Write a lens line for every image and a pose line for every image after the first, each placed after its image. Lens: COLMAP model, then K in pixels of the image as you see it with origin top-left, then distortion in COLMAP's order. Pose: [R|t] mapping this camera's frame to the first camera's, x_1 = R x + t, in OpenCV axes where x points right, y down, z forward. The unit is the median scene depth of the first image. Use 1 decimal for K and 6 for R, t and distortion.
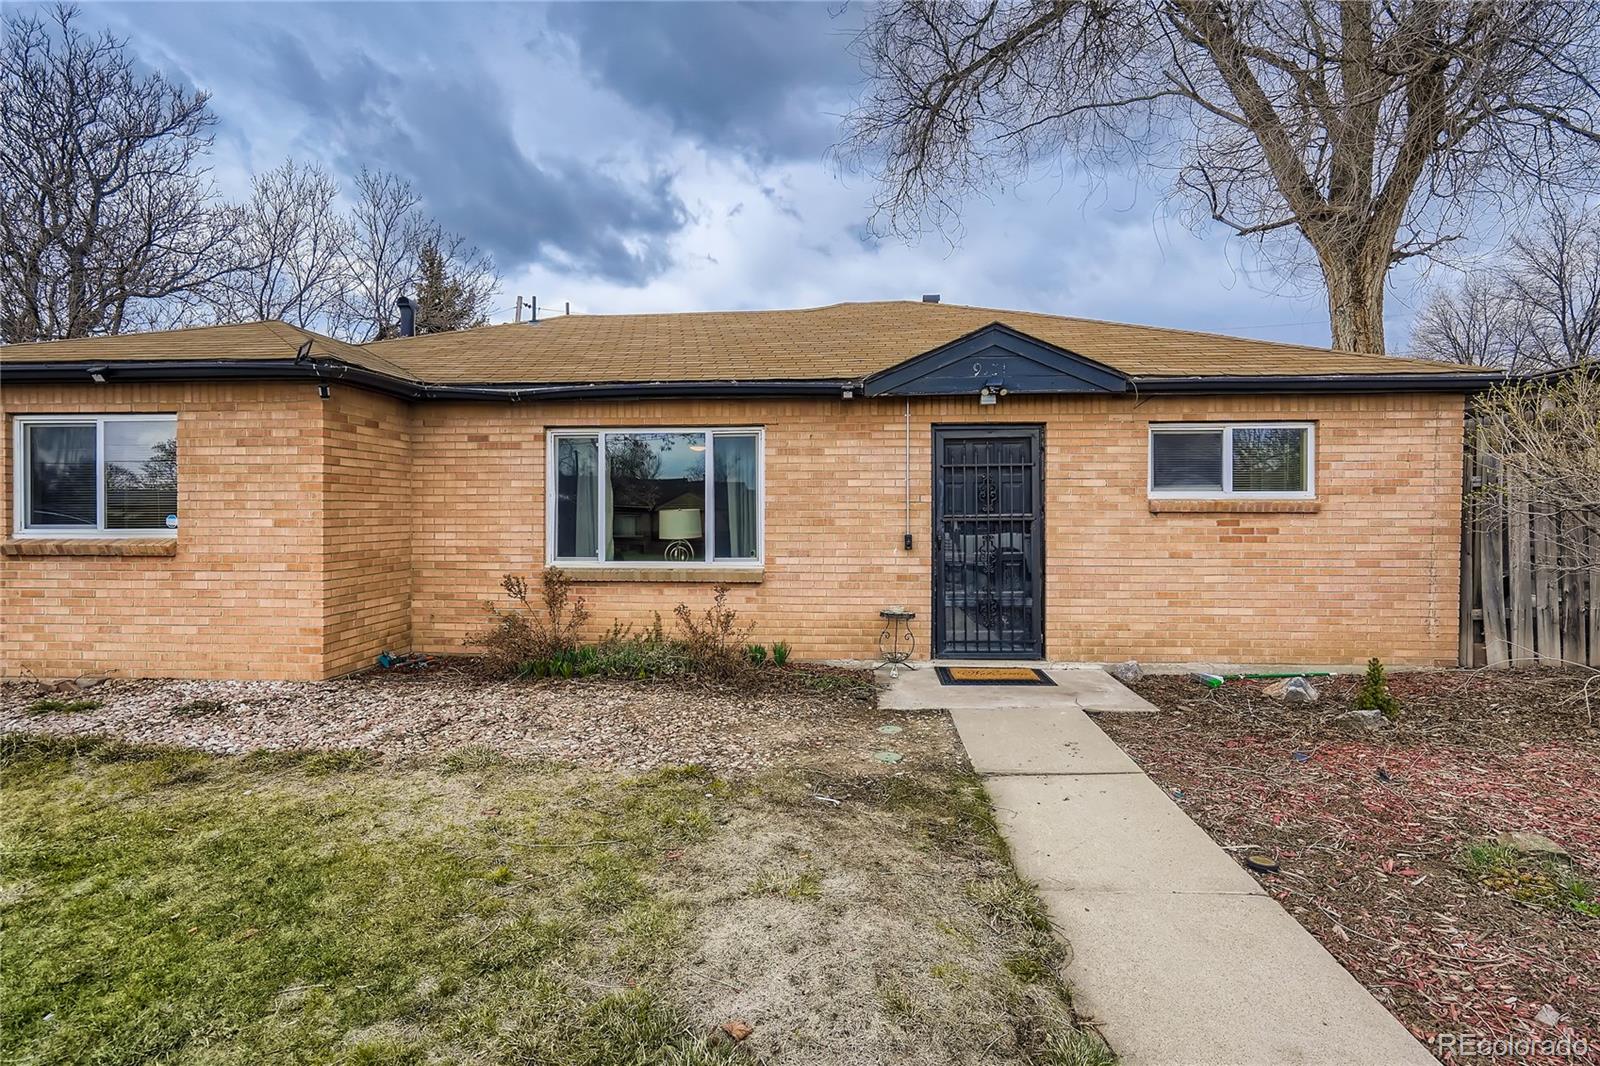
lens RADIAL K [[742.5, 0, 769.6], [0, 742.5, 517.1], [0, 0, 1]] dist [-0.004897, 0.003779]
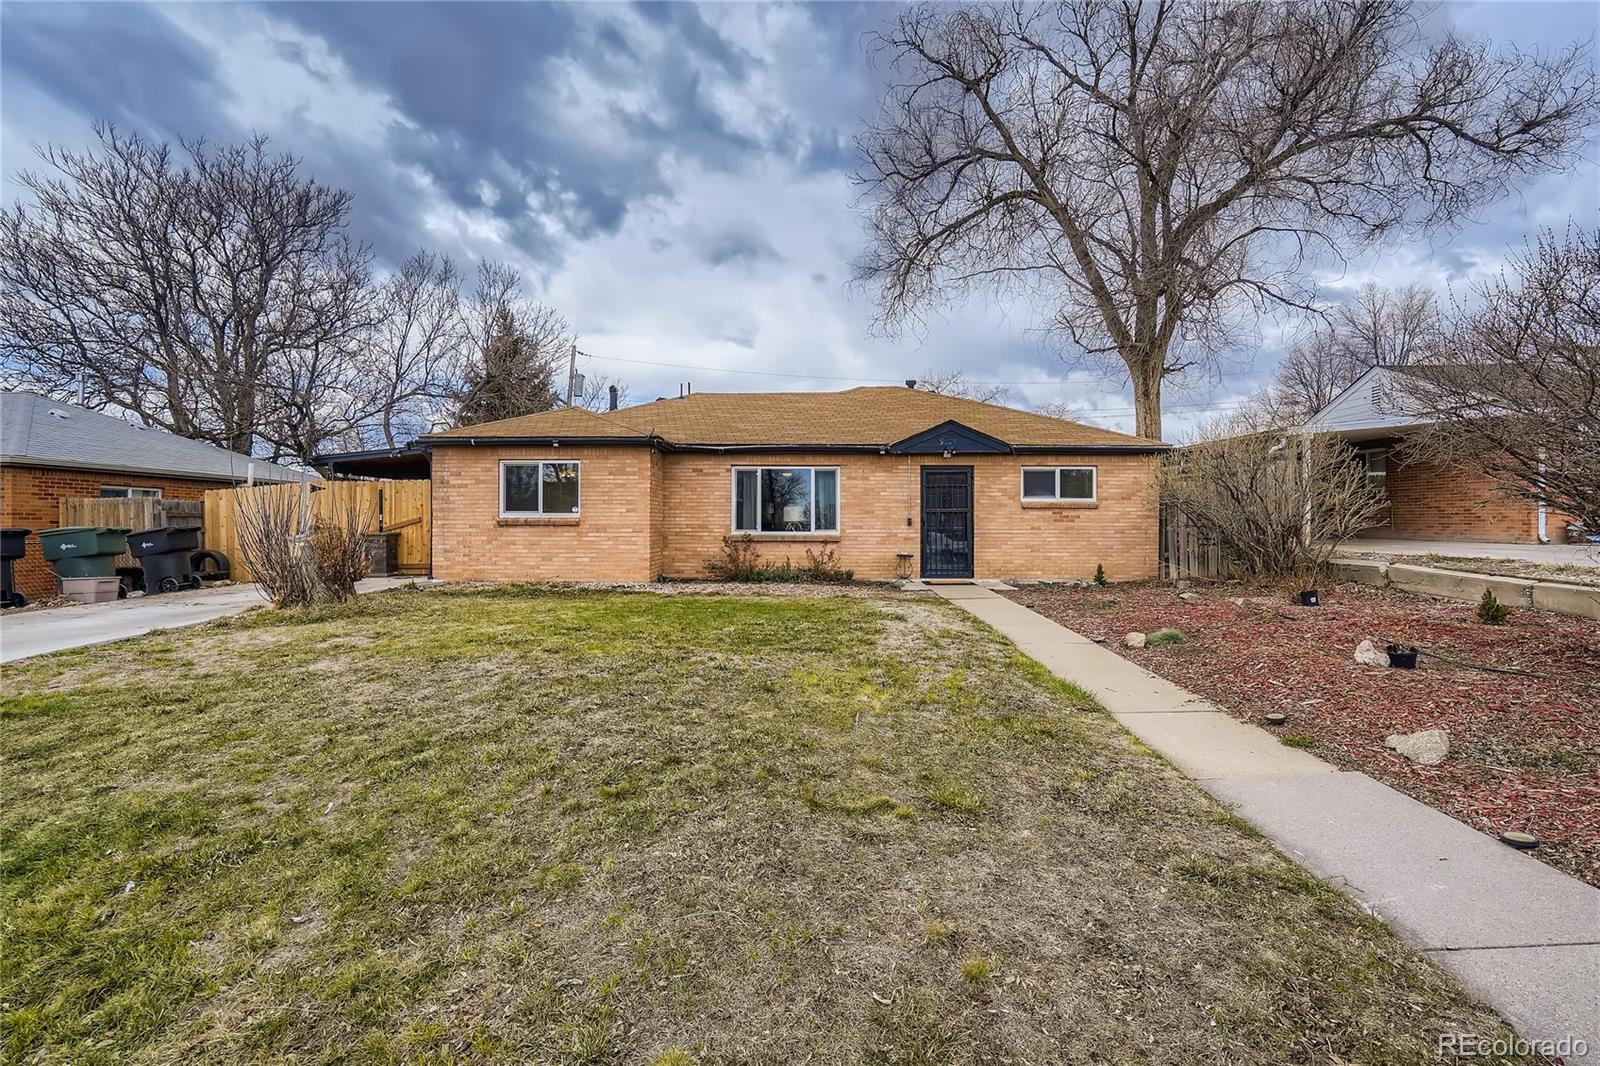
lens RADIAL K [[742.5, 0, 759.5], [0, 742.5, 521.5], [0, 0, 1]] dist [-0.004897, 0.003779]
pose [[0.998776, 0.003458, 0.049343, -0.341066], [-0.002931, 0.999938, -0.010767, 0.056286], [-0.049377, 0.010609, 0.998724, -1.076333]]
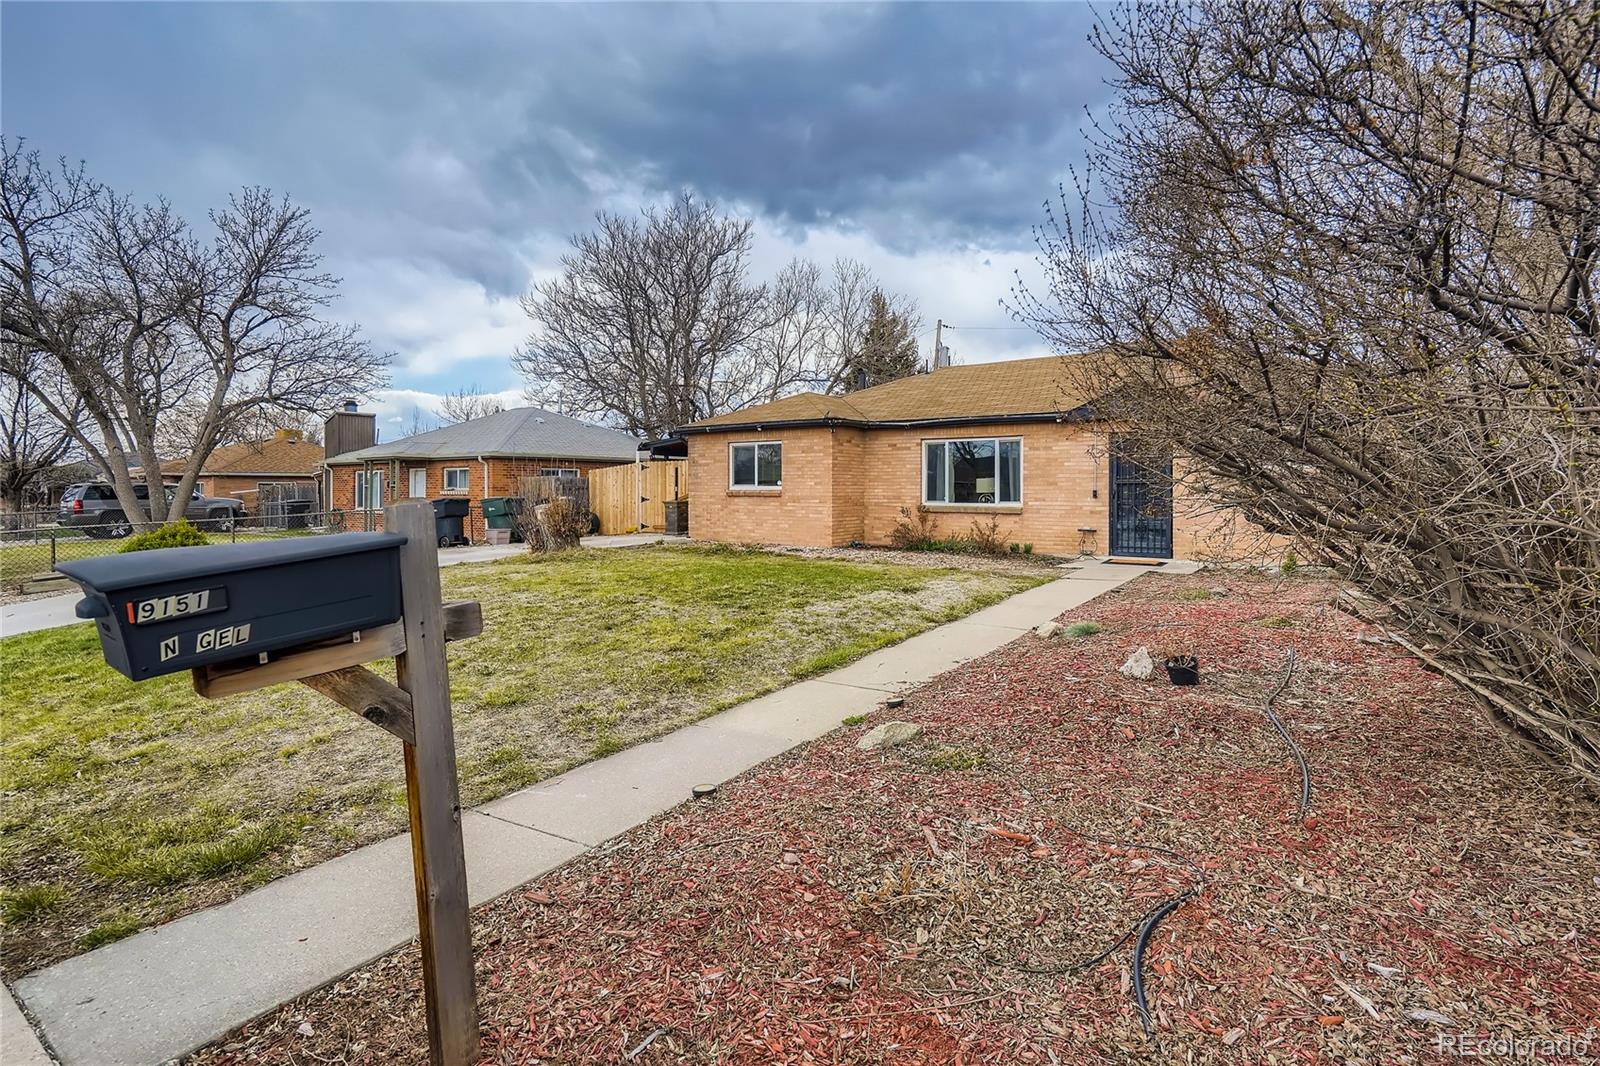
lens RADIAL K [[742.5, 0, 794.5], [0, 742.5, 500.0], [0, 0, 1]] dist [-0.004897, 0.003779]
pose [[0.856080, 0.010271, -0.516741, 0.512504], [-0.004245, 0.999909, 0.012841, 0.027861], [0.516826, -0.008799, 0.856045, -1.062338]]
